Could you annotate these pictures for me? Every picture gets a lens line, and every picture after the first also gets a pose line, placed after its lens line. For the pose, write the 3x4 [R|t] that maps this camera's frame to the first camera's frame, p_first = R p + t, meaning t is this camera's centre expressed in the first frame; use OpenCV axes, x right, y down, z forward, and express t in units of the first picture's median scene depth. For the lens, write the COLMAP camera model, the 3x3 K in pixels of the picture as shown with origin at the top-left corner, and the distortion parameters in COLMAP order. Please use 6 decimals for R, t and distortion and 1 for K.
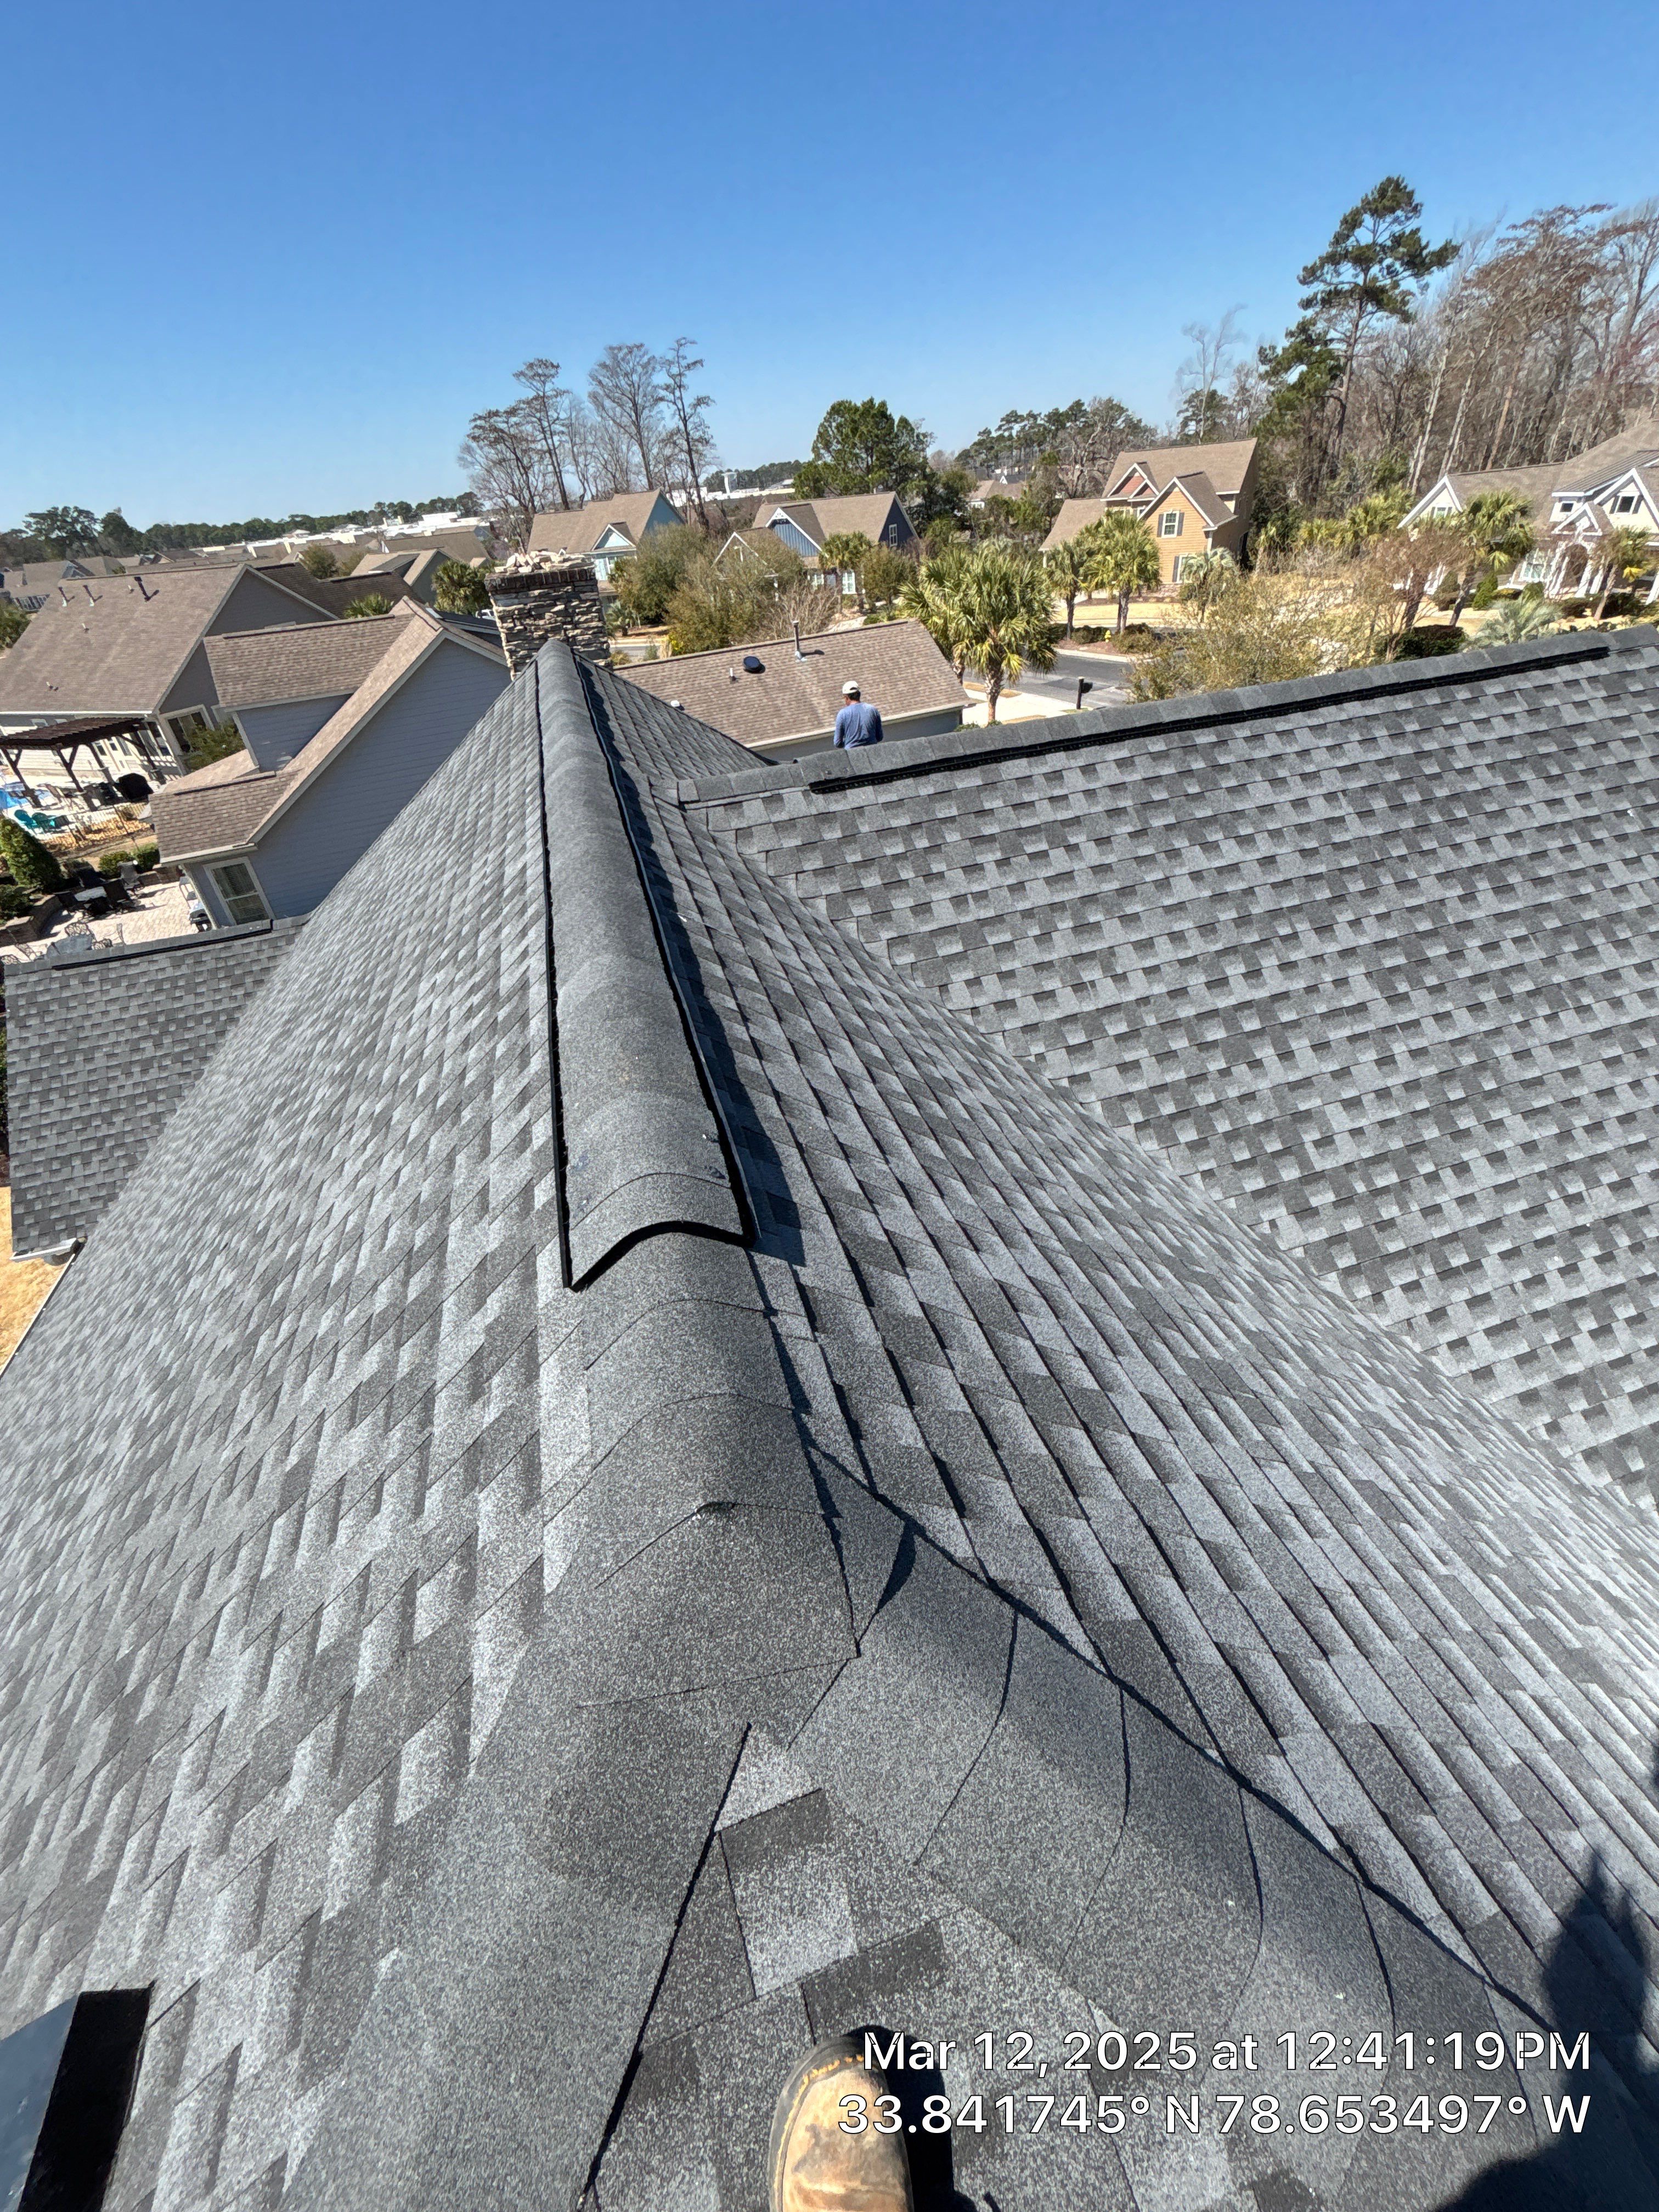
lens RADIAL K [[905.0, 0, 836.1], [0, 905.0, 1104.1], [0, 0, 1]] dist [0.006066, 0.000111]
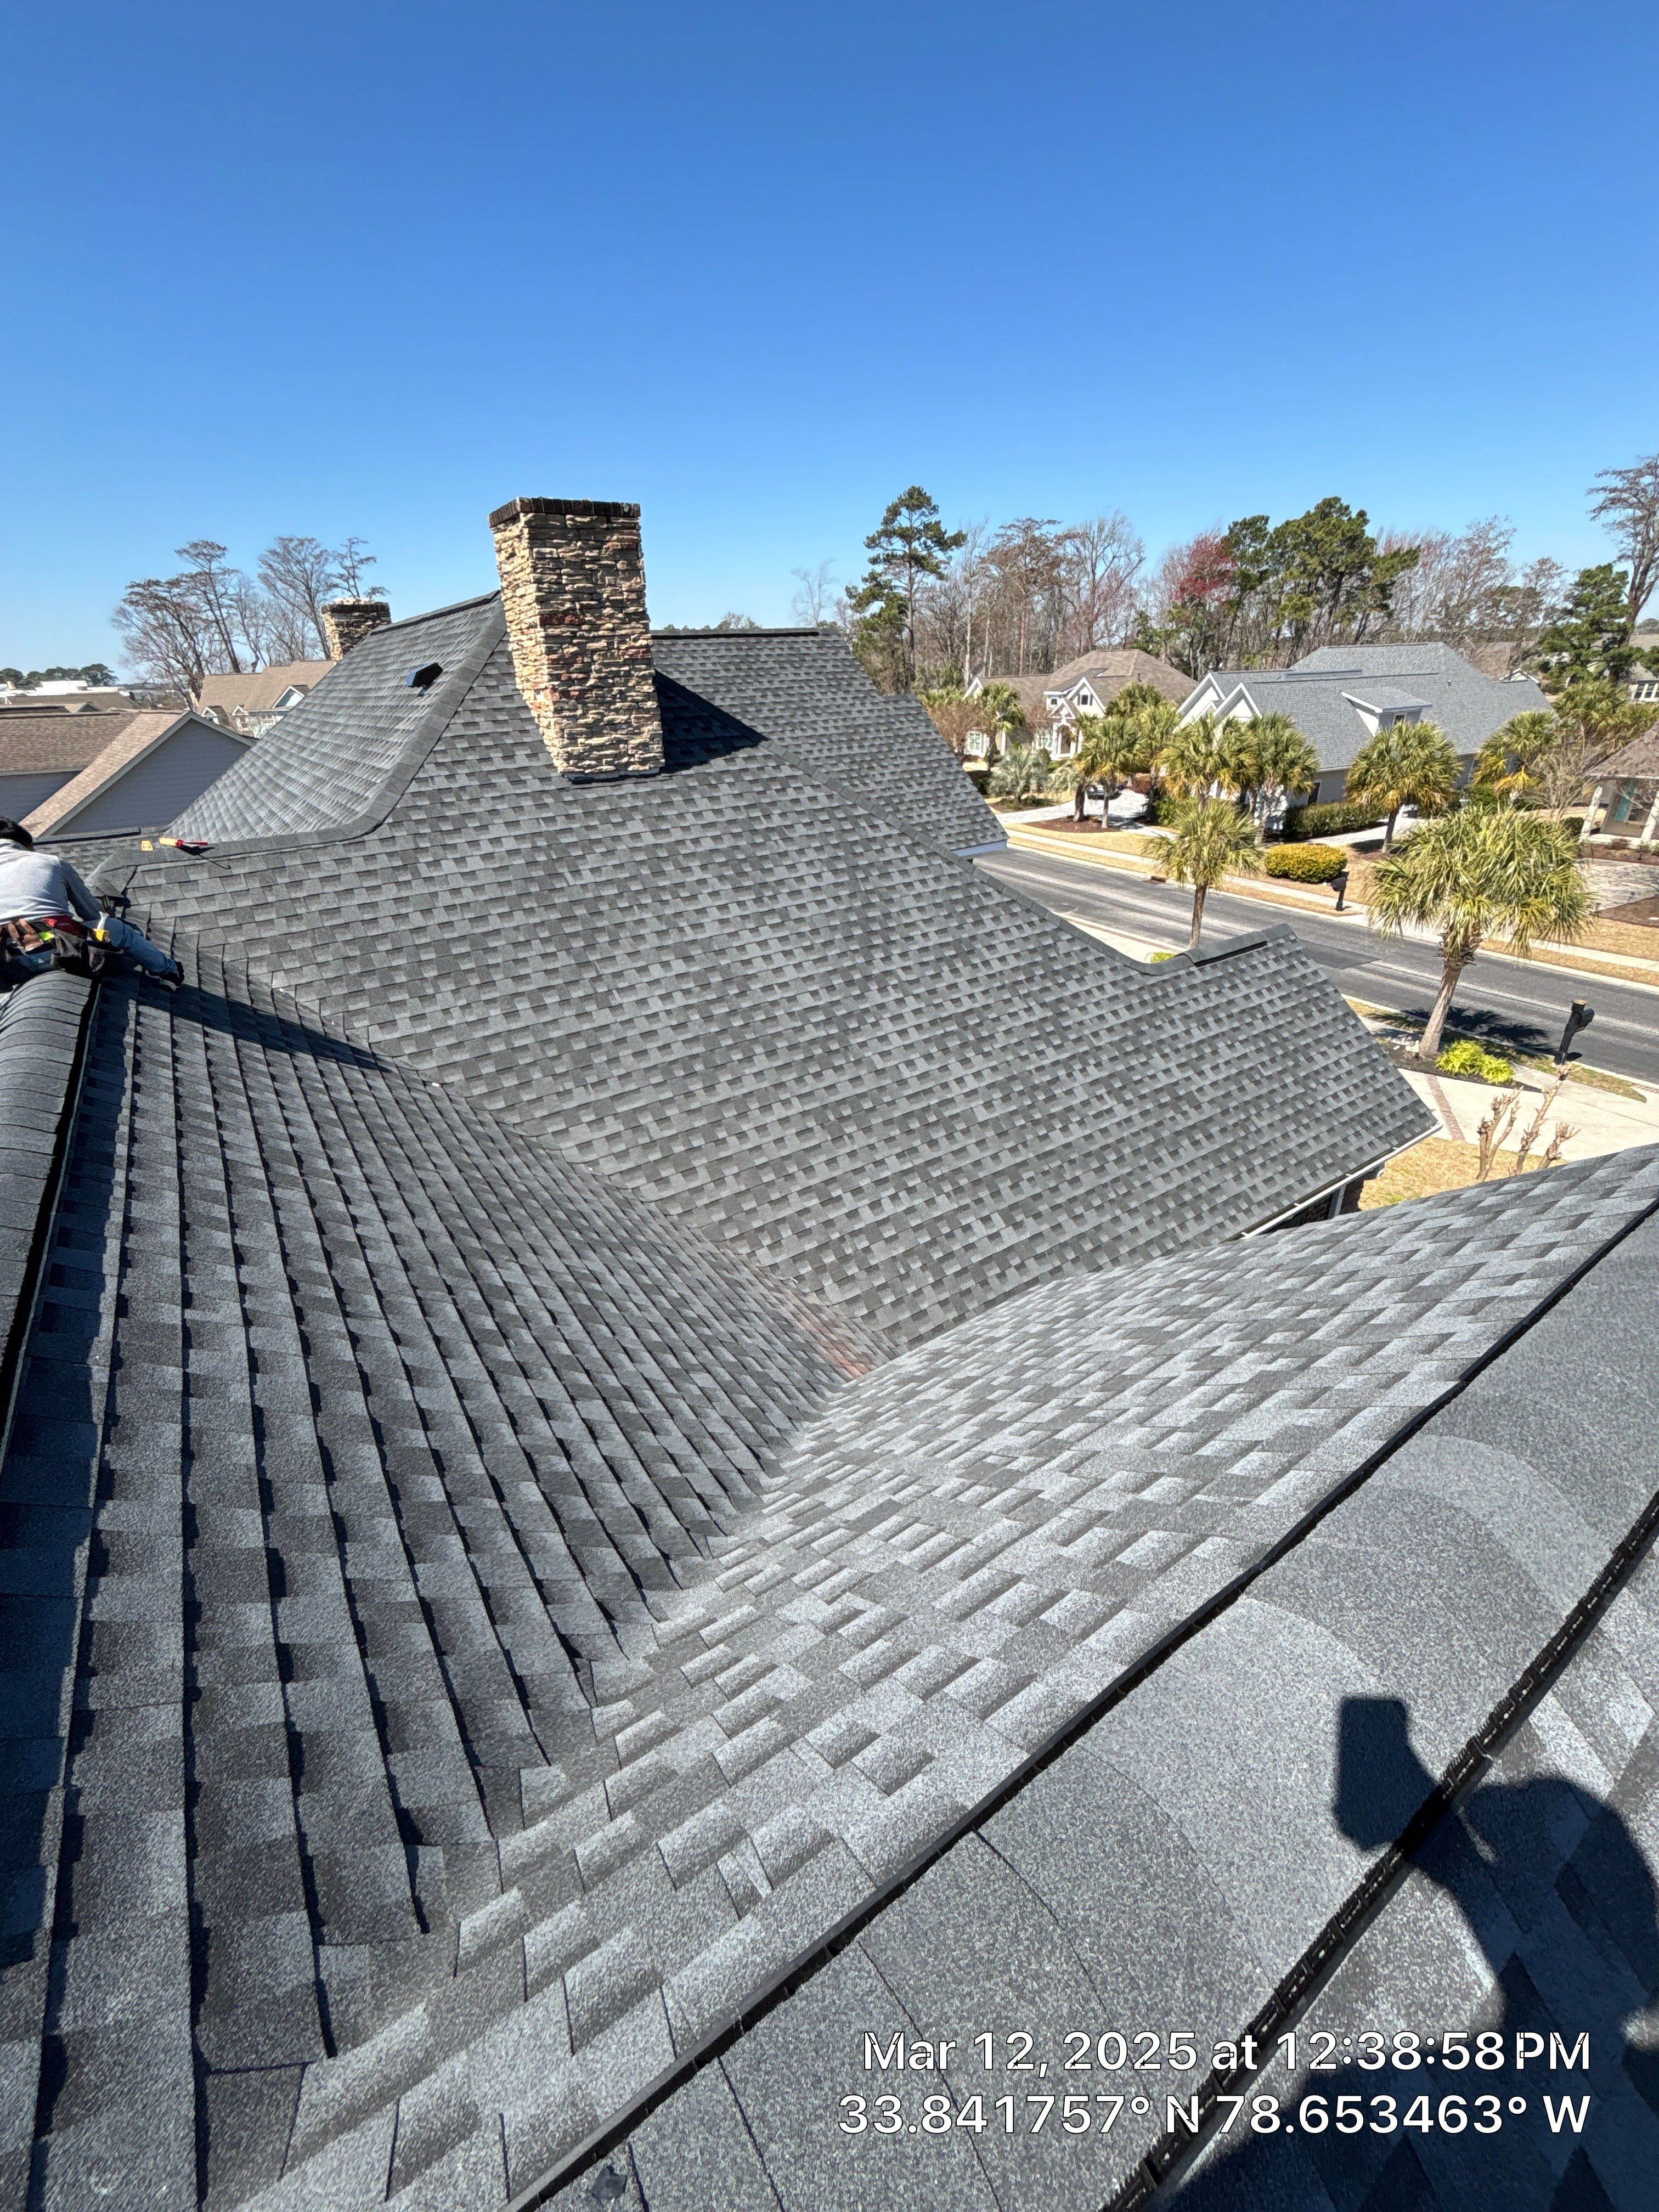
lens RADIAL K [[905.0, 0, 836.1], [0, 905.0, 1104.1], [0, 0, 1]] dist [0.006066, 0.000111]
pose [[0.950831, -0.084972, 0.297825, -0.004240], [0.134339, 0.979609, -0.149397, 0.133335], [-0.279057, 0.182061, 0.942858, -0.136345]]
